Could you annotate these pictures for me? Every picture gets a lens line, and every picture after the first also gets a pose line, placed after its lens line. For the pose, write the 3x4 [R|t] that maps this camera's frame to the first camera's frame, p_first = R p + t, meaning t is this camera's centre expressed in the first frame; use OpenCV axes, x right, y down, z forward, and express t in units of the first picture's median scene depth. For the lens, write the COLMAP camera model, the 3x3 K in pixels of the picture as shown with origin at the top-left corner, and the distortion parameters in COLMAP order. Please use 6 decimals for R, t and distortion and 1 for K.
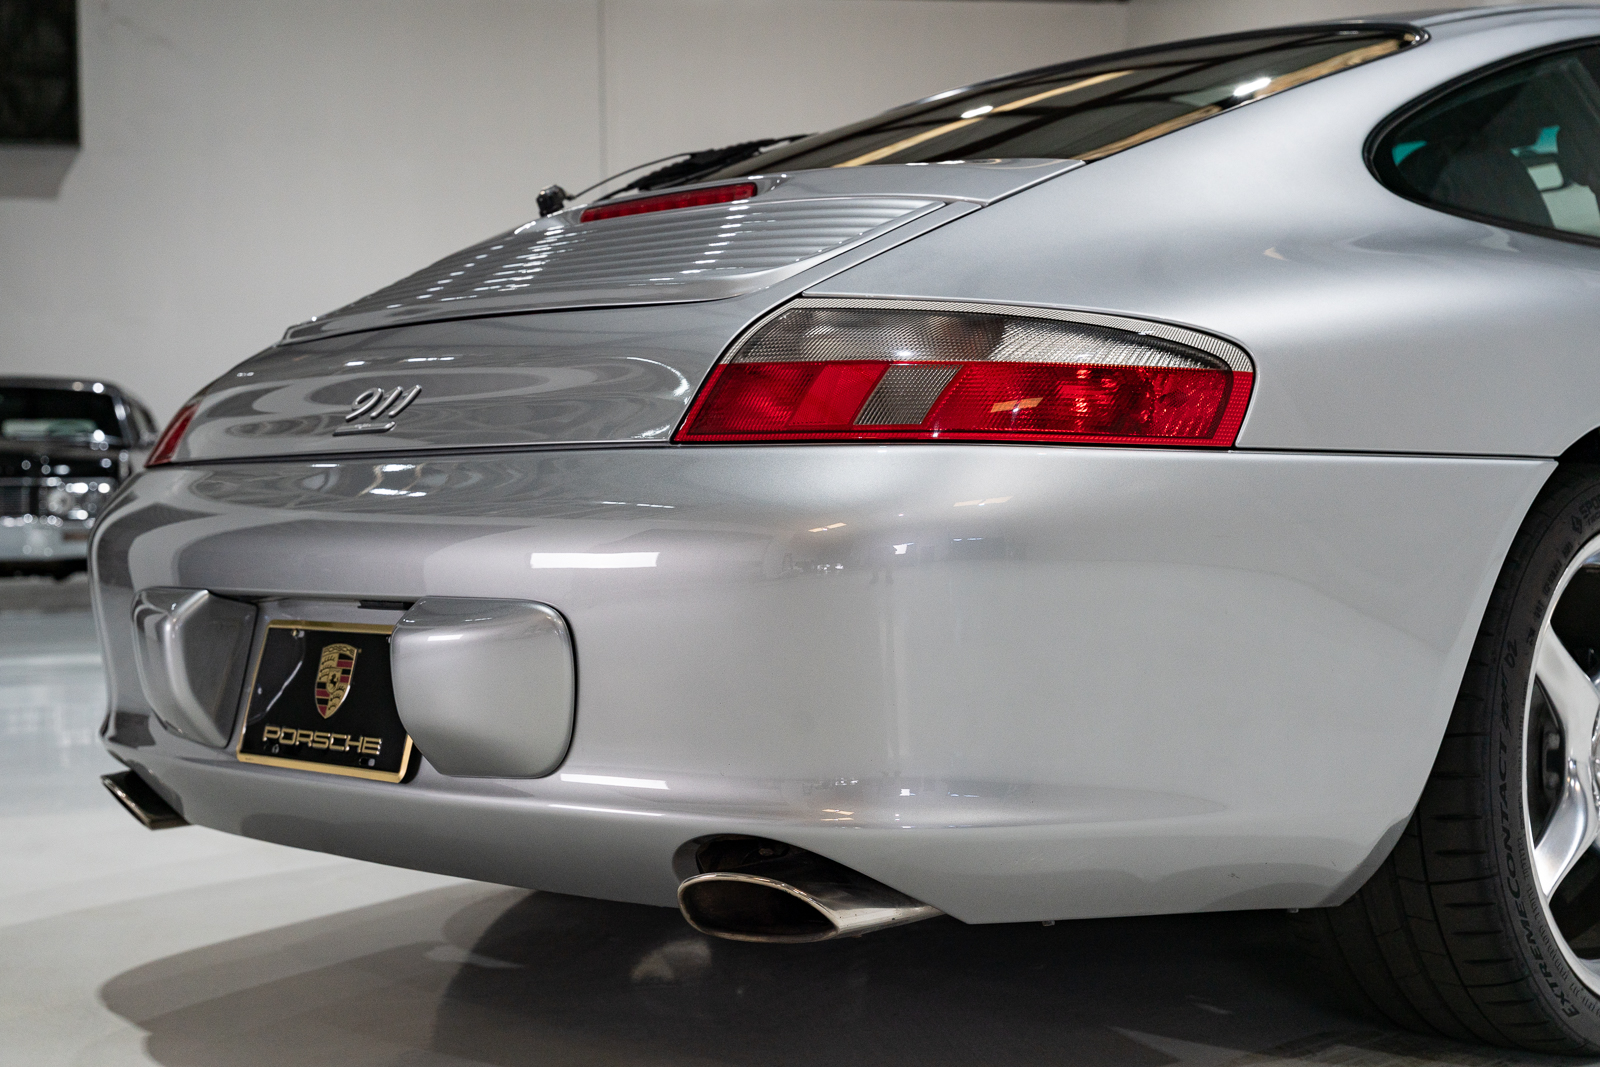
lens RADIAL K [[2240.5, 0, 791.1], [0, 2240.5, 536.5], [0, 0, 1]] dist [0.031329, 0.000000]
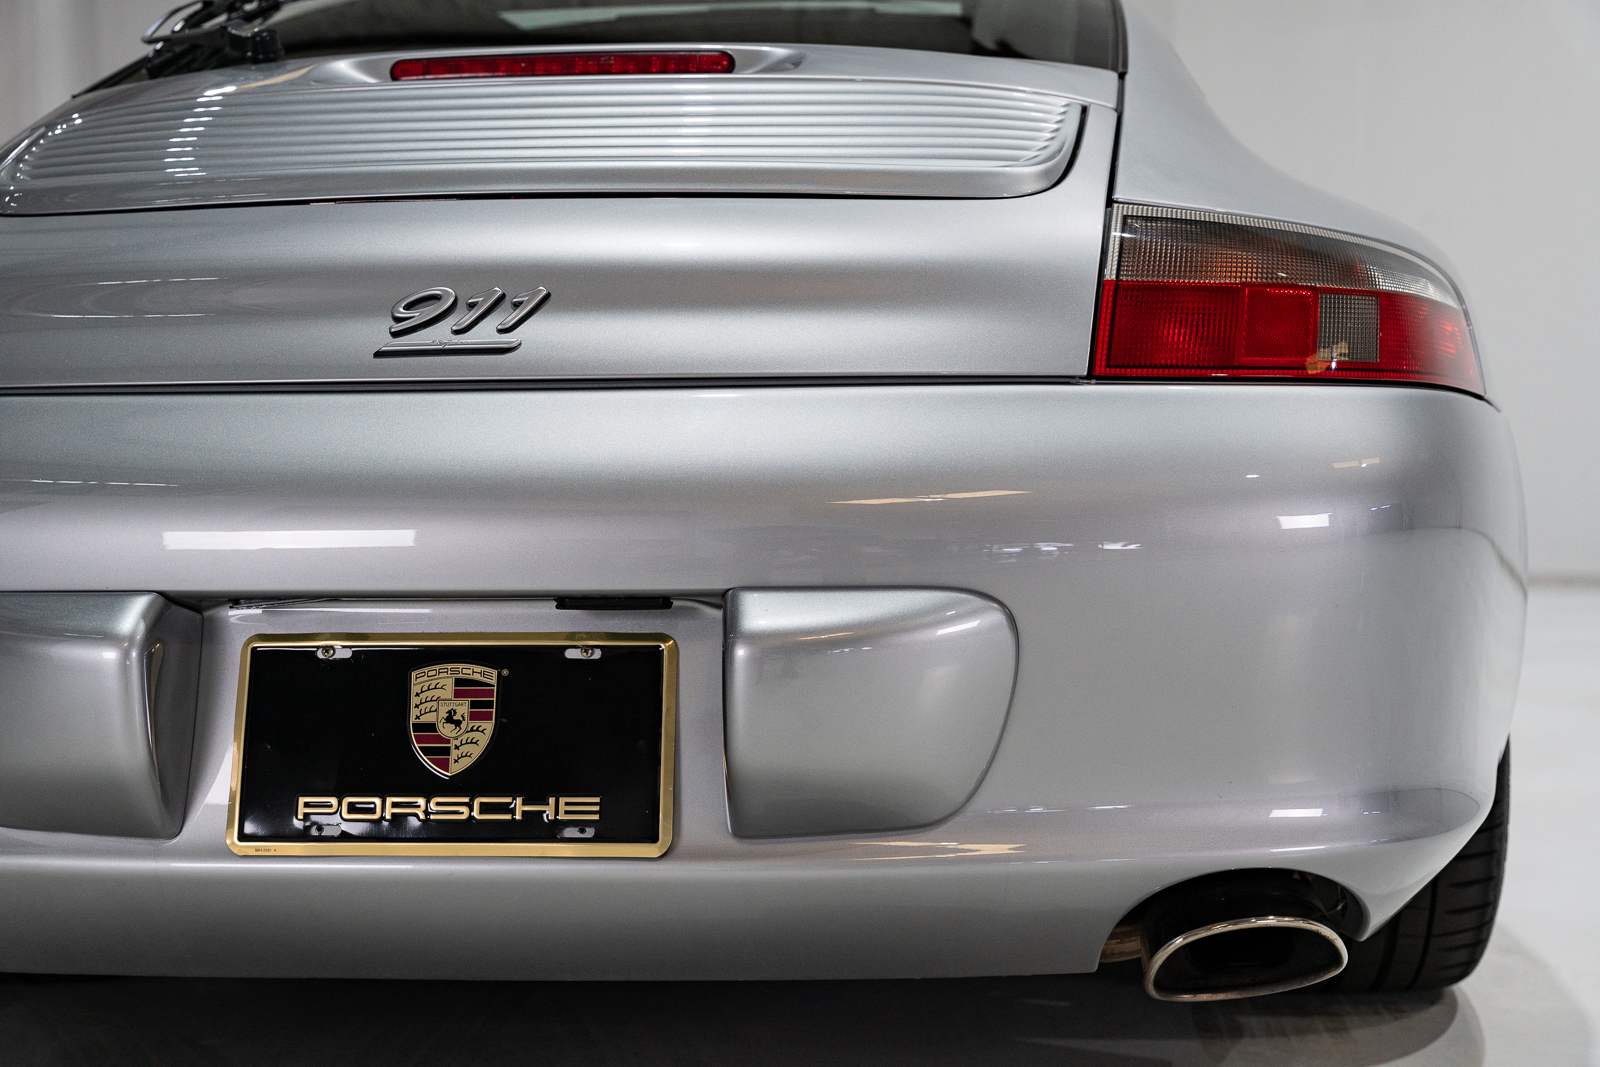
lens RADIAL K [[2131.9, 0, 783.1], [0, 2131.9, 566.3], [0, 0, 1]] dist [0.019892, 0.000000]
pose [[0.760367, -0.024703, 0.649024, -0.551207], [0.011359, 0.999629, 0.024740, 0.003806], [-0.649394, -0.011439, 0.760366, 0.456067]]
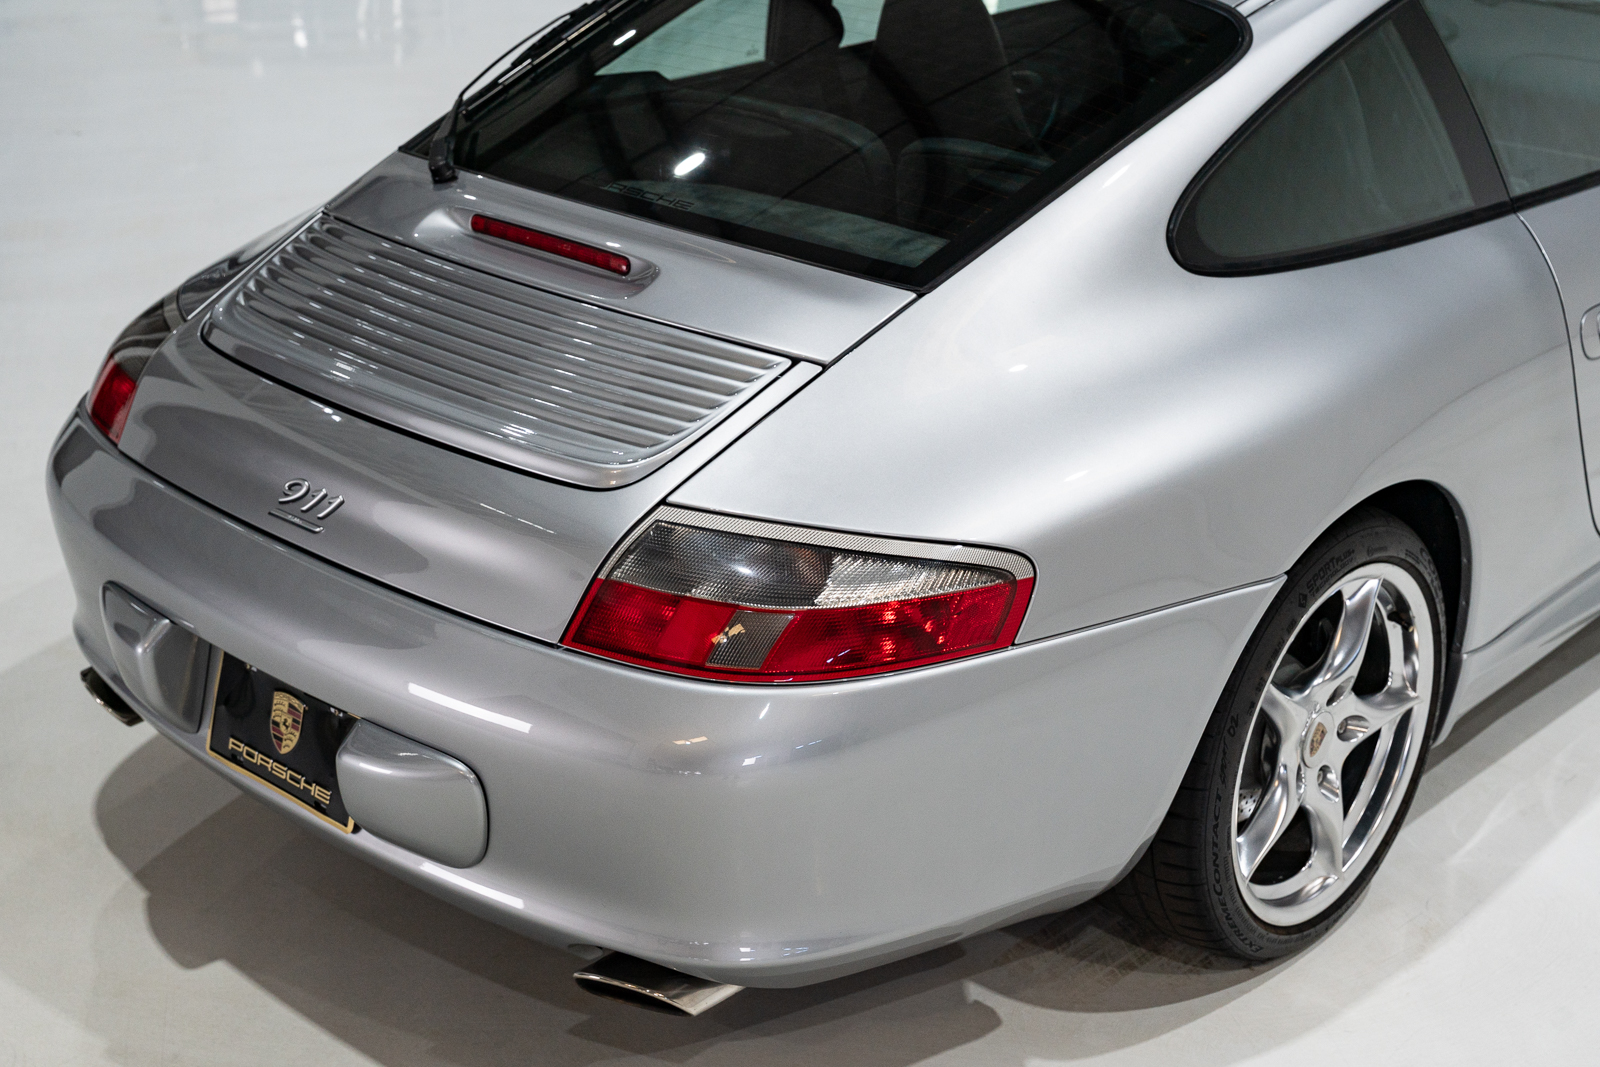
lens RADIAL K [[2240.5, 0, 810.8], [0, 2240.5, 534.2], [0, 0, 1]] dist [0.031329, 0.000000]
pose [[0.998675, -0.001788, 0.051433, 0.019393], [-0.018024, 0.923943, 0.382104, -0.511428], [-0.048205, -0.382525, 0.922687, -0.104172]]
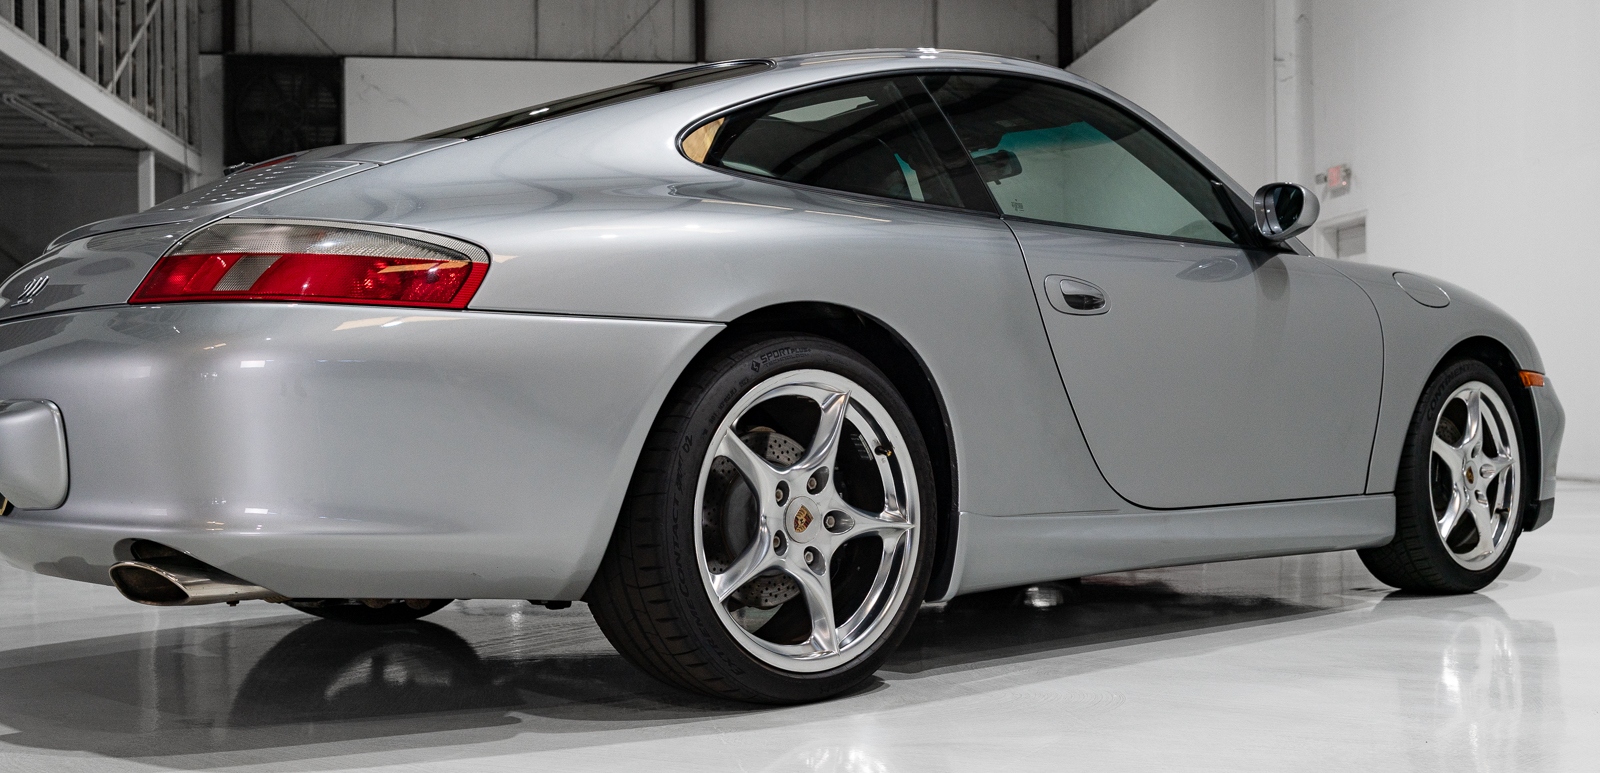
lens RADIAL K [[1564.3, 0, 799.4], [0, 1564.3, 423.5], [0, 0, 1]] dist [-0.002909, 0.000000]
pose [[0.998359, 0.009796, -0.056423, 0.452423], [-0.010650, 0.999833, -0.014855, 0.051871], [0.056268, 0.015431, 0.998296, -0.104034]]
